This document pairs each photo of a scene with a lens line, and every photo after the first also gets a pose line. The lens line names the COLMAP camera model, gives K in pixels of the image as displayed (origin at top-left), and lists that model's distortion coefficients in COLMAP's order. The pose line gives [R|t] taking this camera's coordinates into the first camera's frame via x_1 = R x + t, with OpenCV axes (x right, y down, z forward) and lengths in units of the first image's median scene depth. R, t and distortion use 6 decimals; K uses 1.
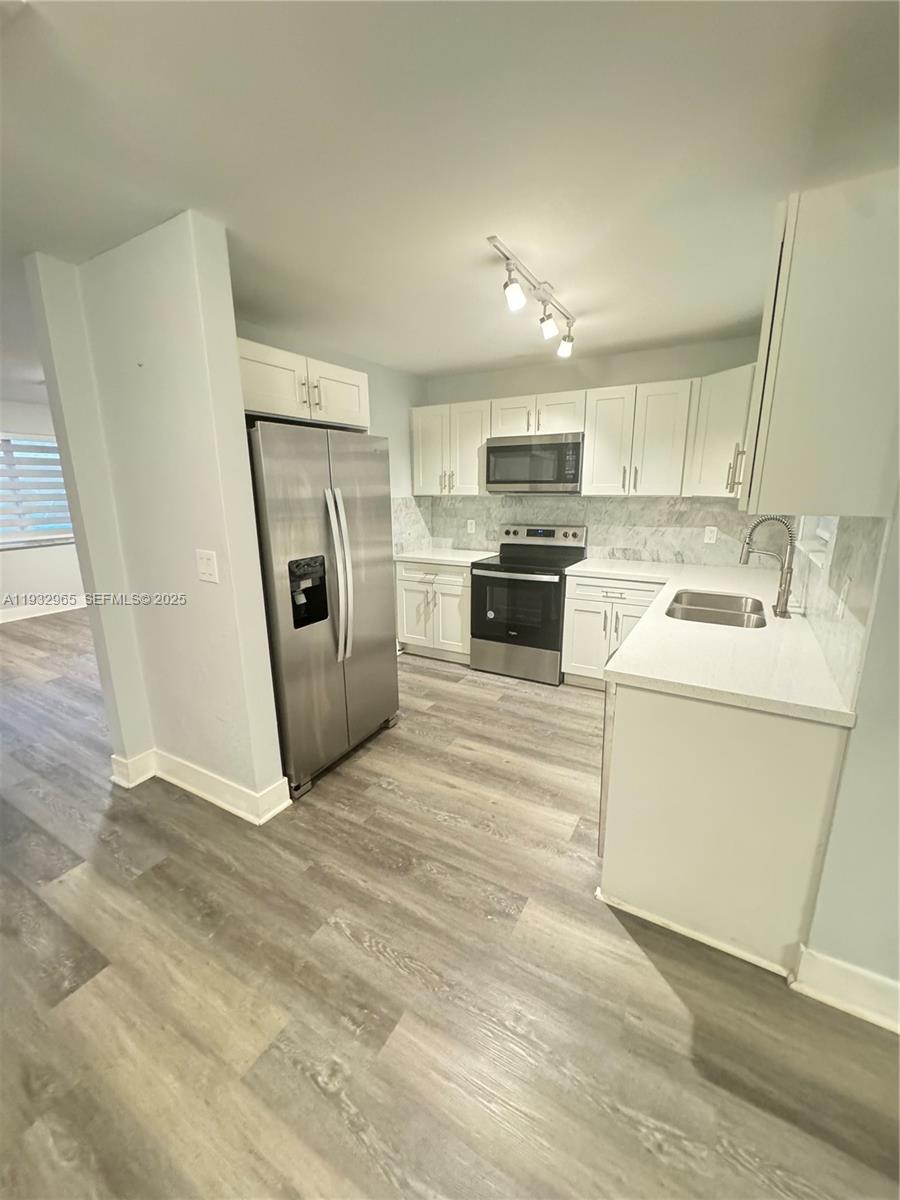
lens RADIAL K [[480.6, 0, 450.0], [0, 480.6, 600.0], [0, 0, 1]] dist [-0.001795, 0.000144]
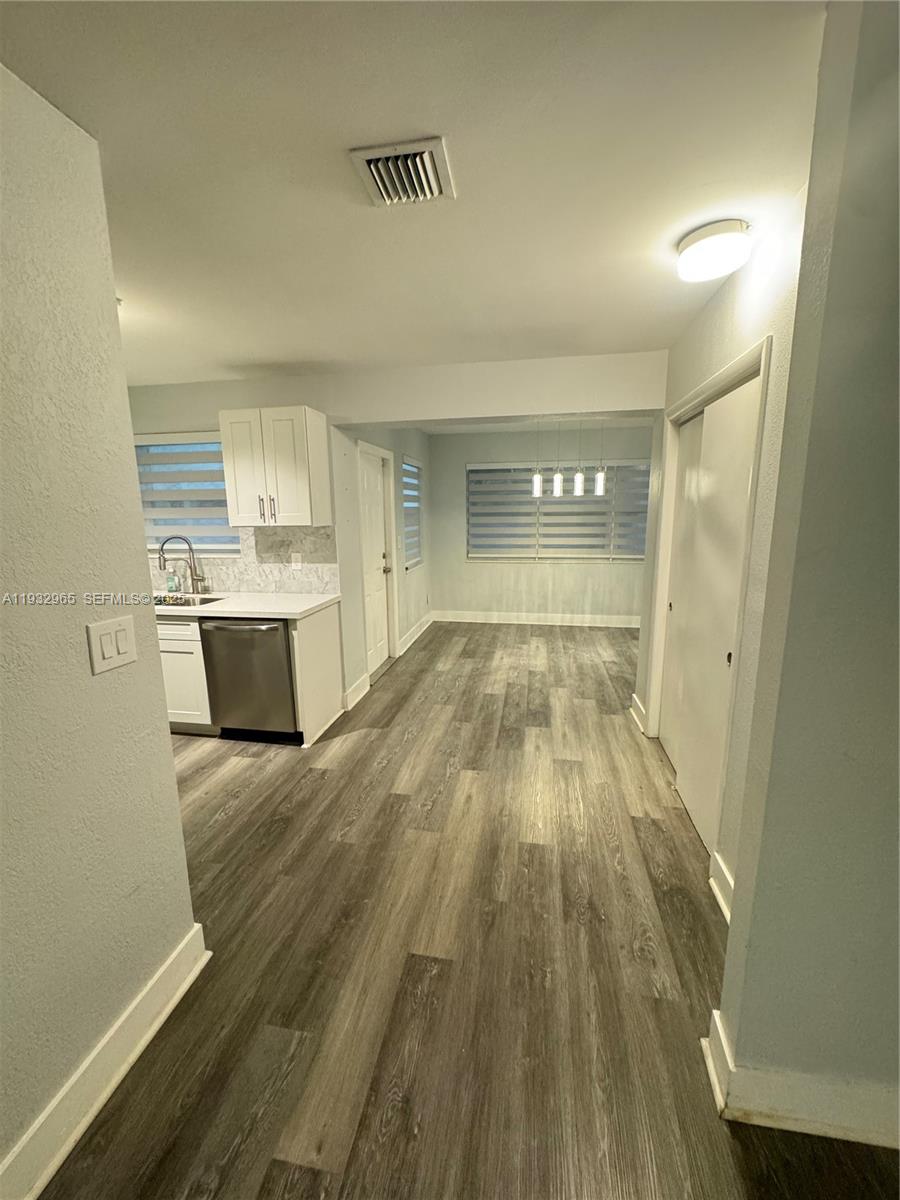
lens RADIAL K [[480.6, 0, 450.0], [0, 480.6, 600.0], [0, 0, 1]] dist [-0.001795, 0.000144]
pose [[-0.340279, -0.163199, 0.926054, -1.094412], [0.230596, 0.940270, 0.250436, -0.160931], [-0.911612, 0.298762, -0.282321, 0.668623]]
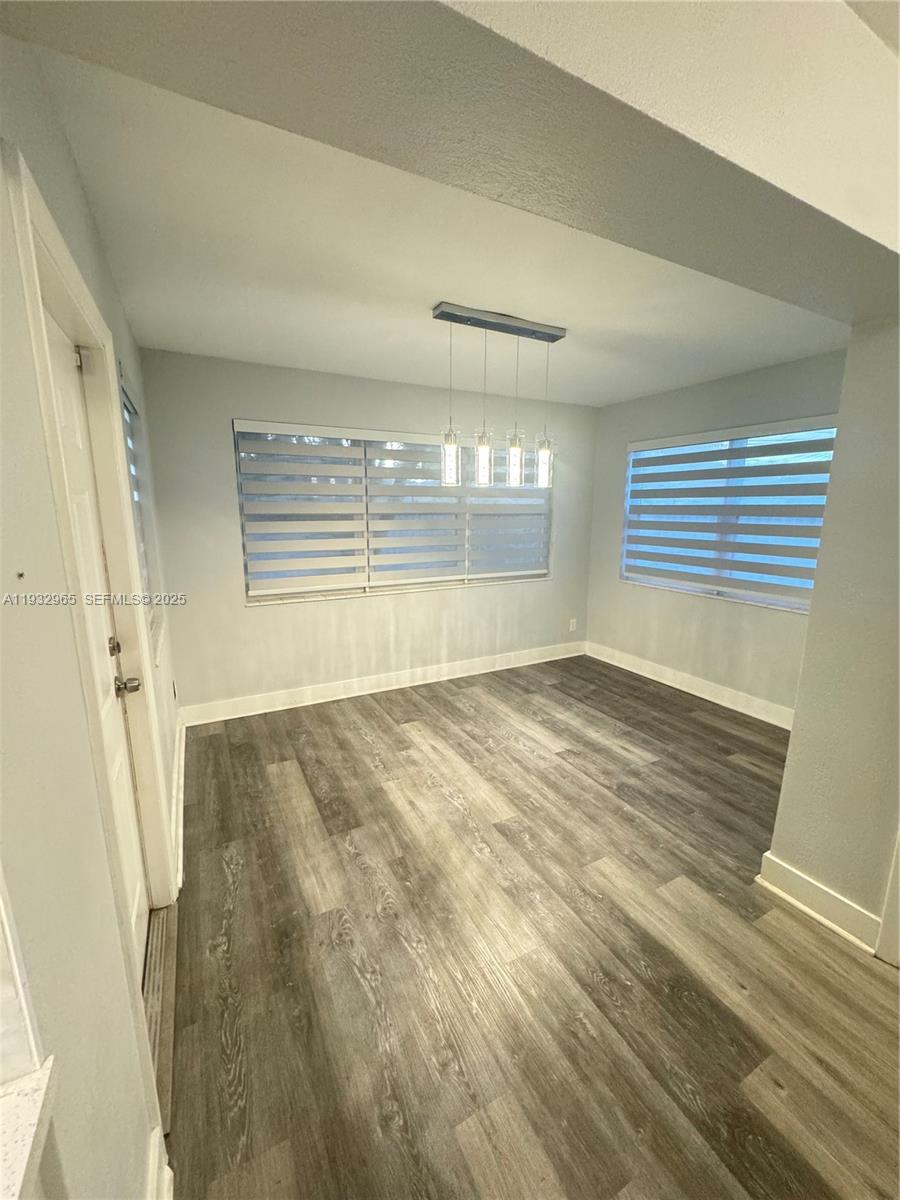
lens RADIAL K [[478.6, 0, 450.0], [0, 478.6, 600.0], [0, 0, 1]] dist [-0.002002, 0.000143]
pose [[-0.848639, -0.096604, 0.520077, 0.189292], [0.125267, 0.918515, 0.375017, -0.144408], [-0.513927, 0.383403, -0.767386, 0.537548]]
